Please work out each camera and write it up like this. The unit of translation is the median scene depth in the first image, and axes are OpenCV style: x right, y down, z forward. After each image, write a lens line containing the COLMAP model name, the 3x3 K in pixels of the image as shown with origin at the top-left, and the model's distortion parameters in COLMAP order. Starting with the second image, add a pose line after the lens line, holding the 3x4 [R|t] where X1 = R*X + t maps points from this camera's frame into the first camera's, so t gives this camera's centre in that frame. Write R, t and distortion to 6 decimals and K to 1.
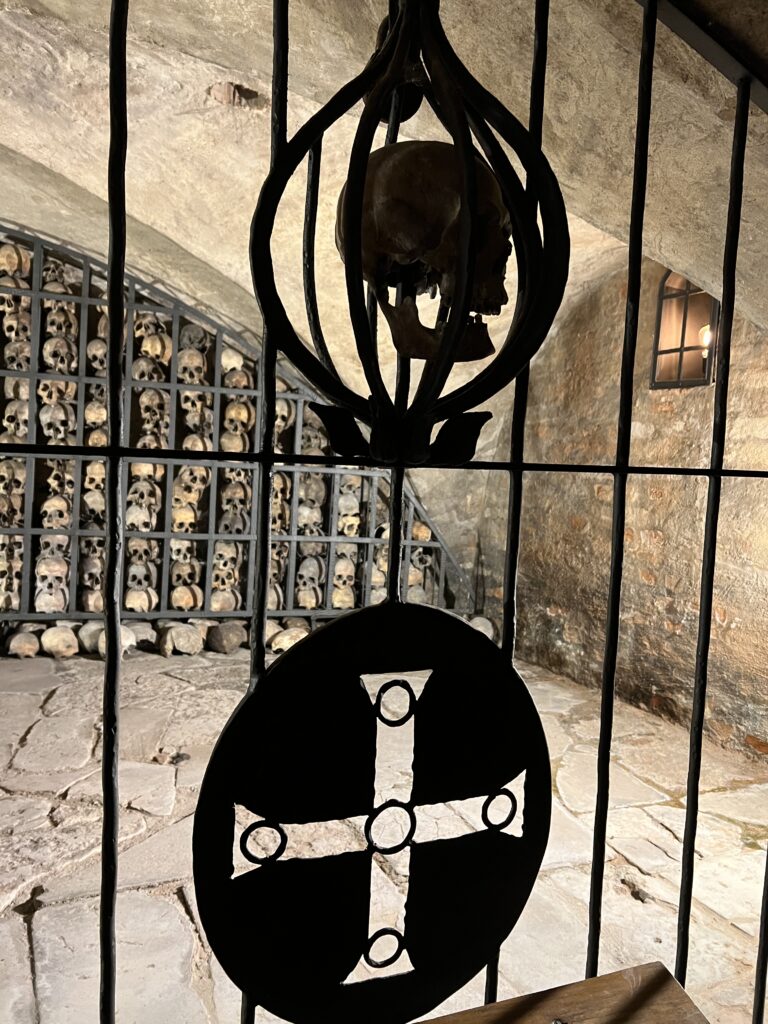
lens RADIAL K [[762.5, 0, 384.0], [0, 762.5, 512.0], [0, 0, 1]] dist [0.132441, -0.213446]
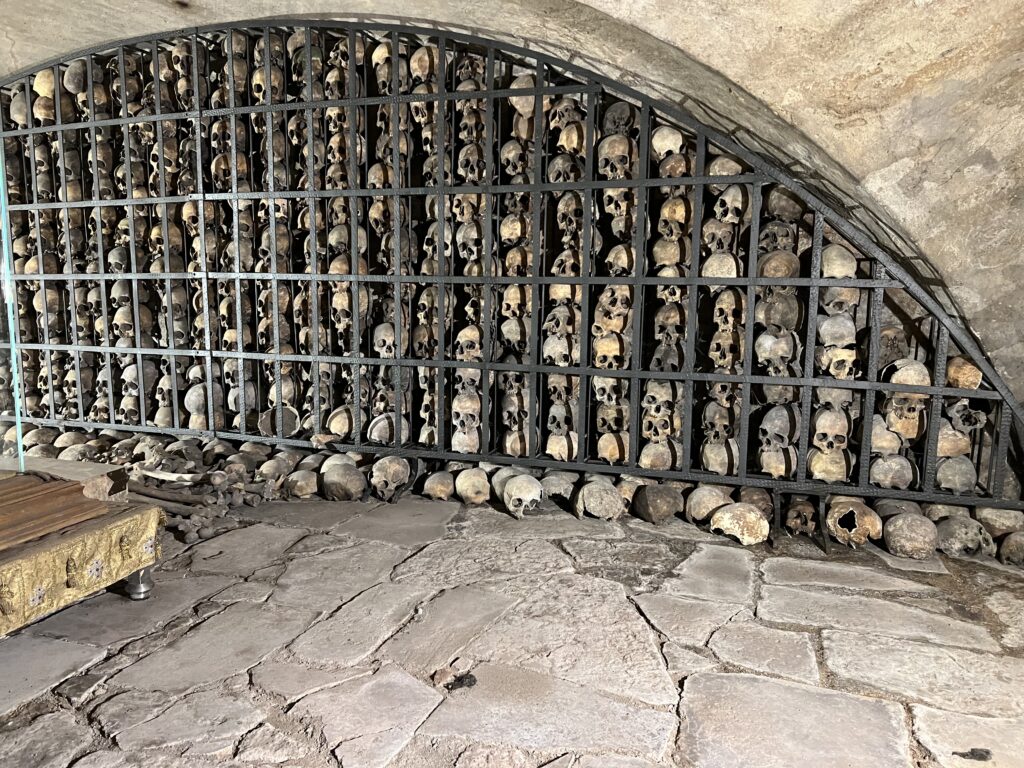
lens RADIAL K [[762.5, 0, 511.3], [0, 762.5, 378.9], [0, 0, 1]] dist [0.132441, -0.213446]
pose [[0.815198, 0.030312, -0.578389, 0.124894], [0.002405, 0.998444, 0.055716, -0.006918], [0.579178, -0.046810, 0.813856, 0.287698]]
